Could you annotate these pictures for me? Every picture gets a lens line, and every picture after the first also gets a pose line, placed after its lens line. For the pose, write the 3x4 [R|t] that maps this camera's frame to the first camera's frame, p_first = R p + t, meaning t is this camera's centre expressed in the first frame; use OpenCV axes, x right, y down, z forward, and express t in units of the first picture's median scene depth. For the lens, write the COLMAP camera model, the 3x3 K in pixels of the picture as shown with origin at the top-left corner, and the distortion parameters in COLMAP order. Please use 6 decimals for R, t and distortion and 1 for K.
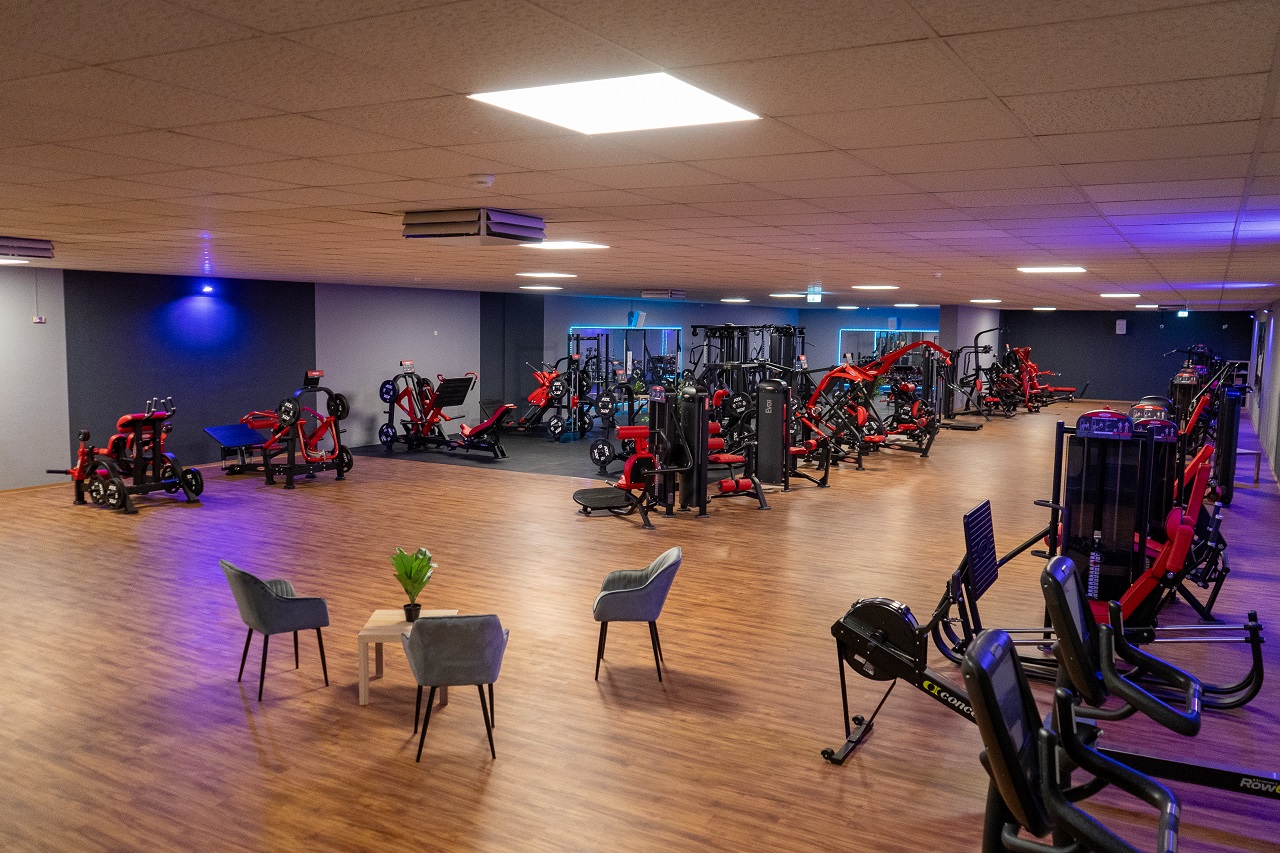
lens RADIAL K [[1044.0, 0, 640.0], [0, 1044.0, 426.5], [0, 0, 1]] dist [0.007948, 0.006048]
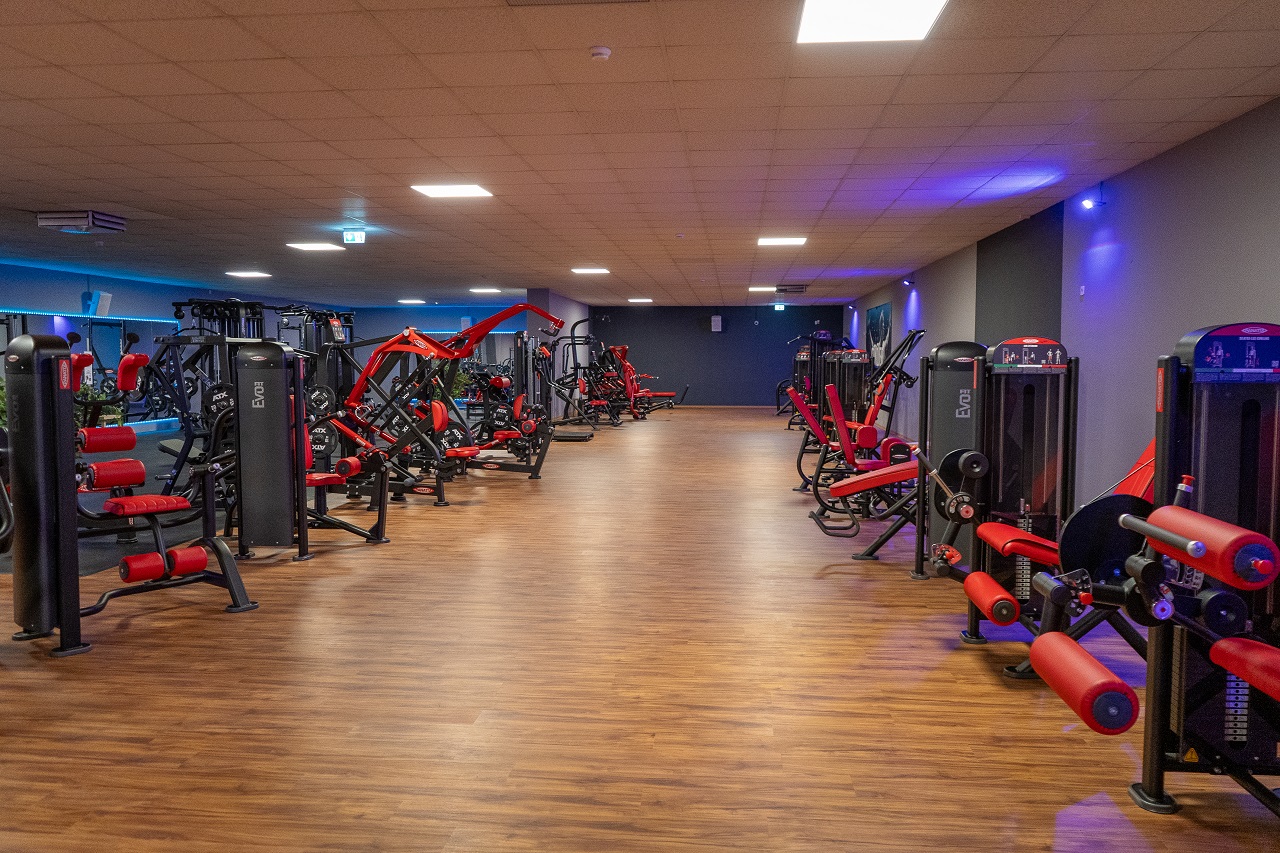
lens RADIAL K [[1044.0, 0, 640.0], [0, 1044.0, 426.5], [0, 0, 1]] dist [0.007948, 0.006048]
pose [[0.917751, -0.040869, 0.395048, 0.073461], [0.052572, 0.998439, -0.018839, 0.012325], [-0.393662, 0.038057, 0.918467, 0.367567]]
